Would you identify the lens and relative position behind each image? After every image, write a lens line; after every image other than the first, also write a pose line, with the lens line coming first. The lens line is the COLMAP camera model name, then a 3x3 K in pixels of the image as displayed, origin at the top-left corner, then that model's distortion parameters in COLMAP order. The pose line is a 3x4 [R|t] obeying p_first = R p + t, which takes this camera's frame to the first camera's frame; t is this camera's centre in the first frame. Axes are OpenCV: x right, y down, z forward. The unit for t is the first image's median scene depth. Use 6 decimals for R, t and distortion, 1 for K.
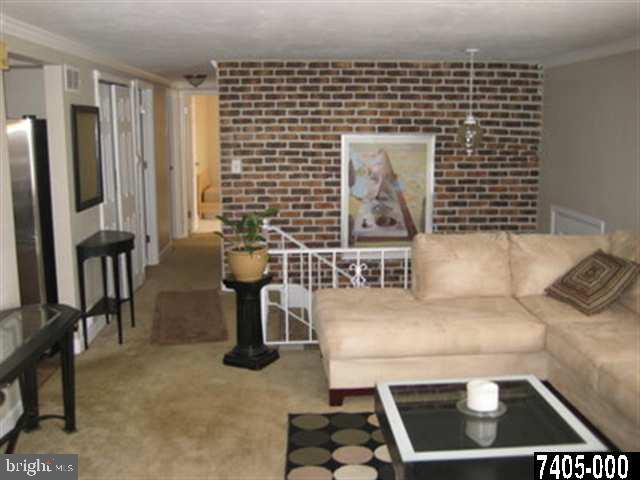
lens RADIAL K [[658.5, 0, 320.0], [0, 658.5, 236.1], [0, 0, 1]] dist [-0.107942, 0.000000]
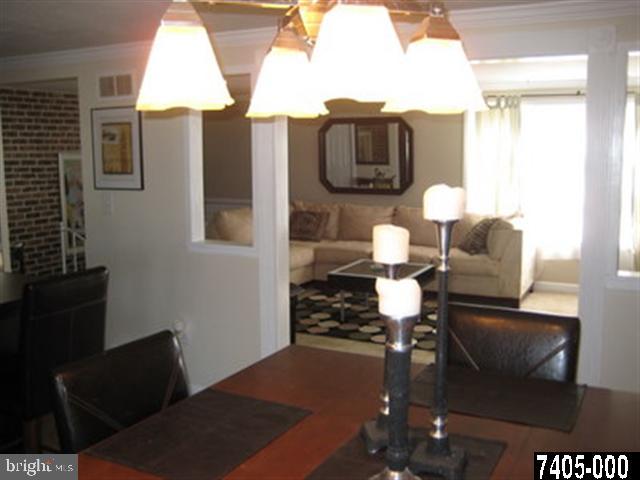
lens RADIAL K [[658.5, 0, 320.5], [0, 658.5, 241.3], [0, 0, 1]] dist [-0.107942, 0.000000]
pose [[0.508380, -0.117685, 0.853053, -0.749173], [0.136518, 0.989104, 0.055096, 0.006097], [-0.850243, 0.088447, 0.518907, -0.007608]]
